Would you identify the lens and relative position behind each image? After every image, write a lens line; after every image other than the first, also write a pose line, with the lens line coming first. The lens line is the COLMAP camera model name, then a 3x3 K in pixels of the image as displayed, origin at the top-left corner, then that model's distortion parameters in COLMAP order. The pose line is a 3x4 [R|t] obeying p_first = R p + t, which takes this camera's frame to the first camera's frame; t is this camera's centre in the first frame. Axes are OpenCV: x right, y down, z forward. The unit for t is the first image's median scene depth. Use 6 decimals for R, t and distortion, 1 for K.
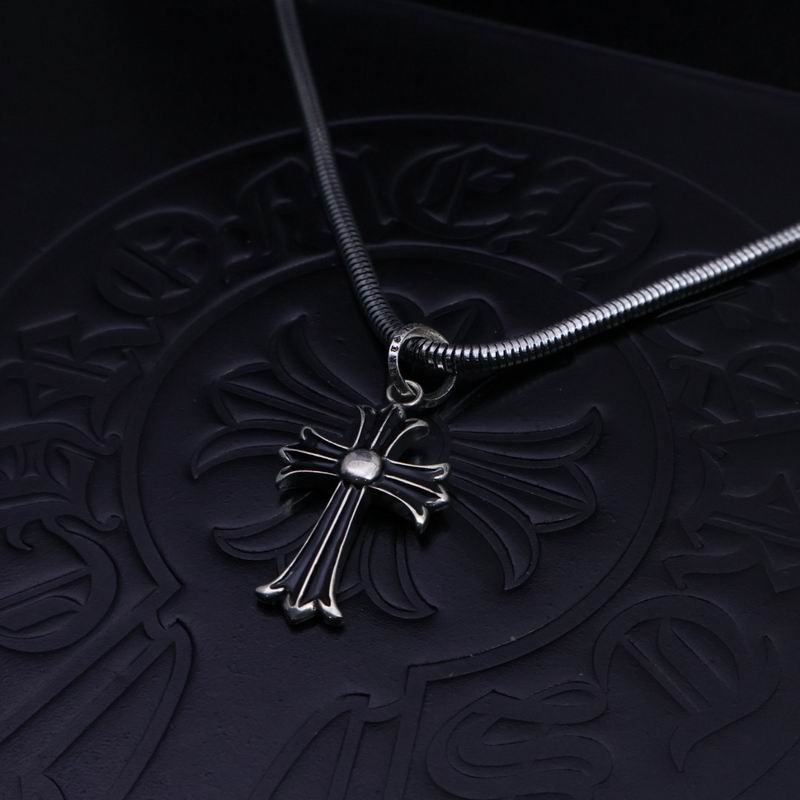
lens RADIAL K [[1613.1, 0, 400.0], [0, 1613.1, 400.0], [0, 0, 1]] dist [0.011860, 0.122159]
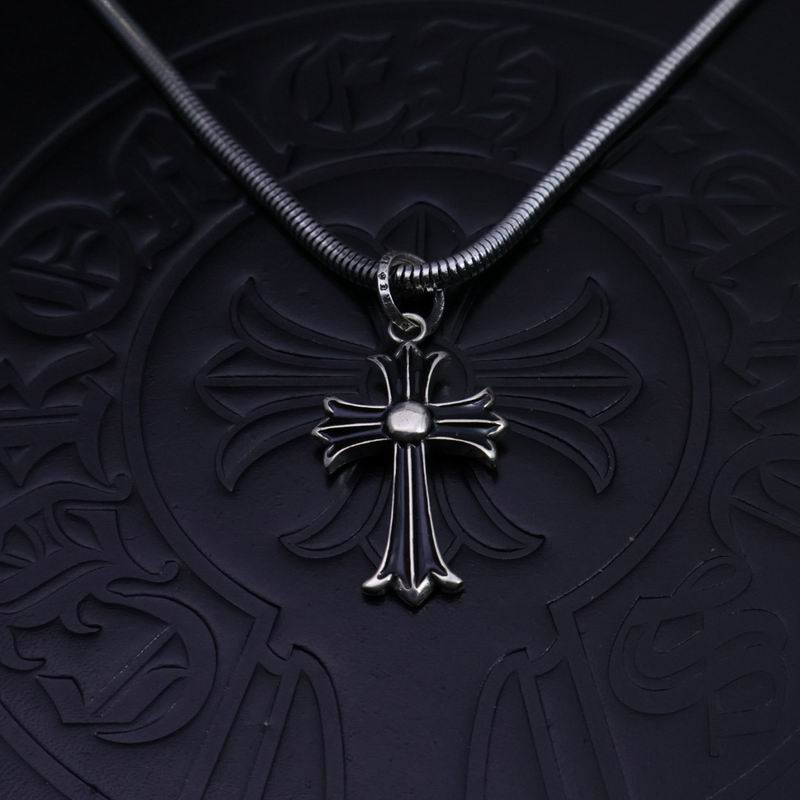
lens RADIAL K [[1613.1, 0, 400.0], [0, 1613.1, 400.0], [0, 0, 1]] dist [0.011860, 0.122159]
pose [[0.918754, -0.334458, 0.209833, -0.216120], [0.304380, 0.938478, 0.163134, -0.121811], [-0.251485, -0.086011, 0.964032, 0.096705]]
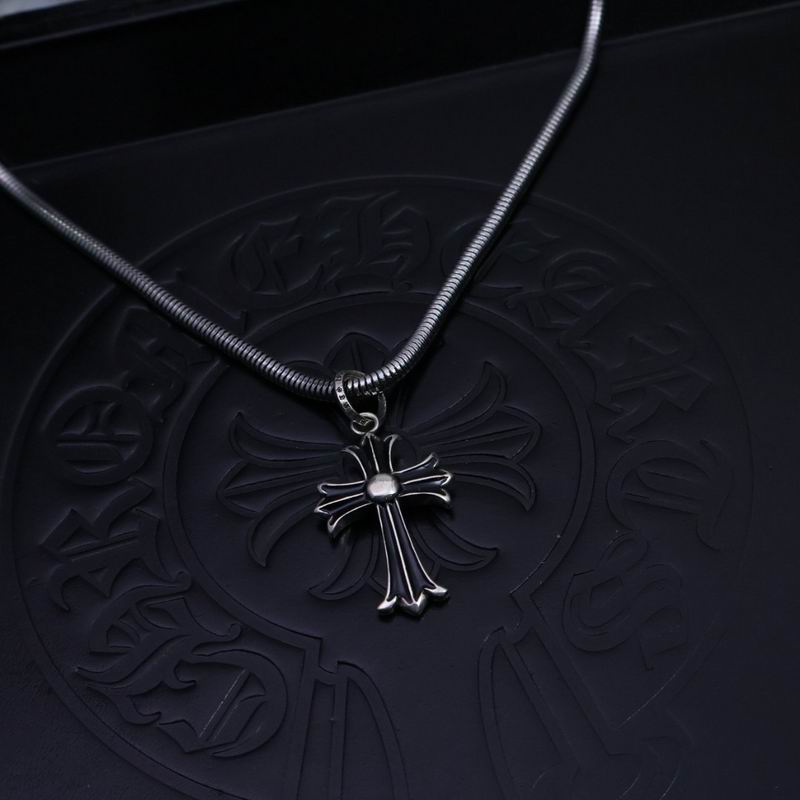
lens RADIAL K [[1613.1, 0, 400.0], [0, 1613.1, 400.0], [0, 0, 1]] dist [0.011860, 0.122159]
pose [[0.810338, -0.490904, 0.319945, -0.380758], [0.481072, 0.869098, 0.115058, -0.156912], [-0.334546, 0.060681, 0.940424, -0.212018]]
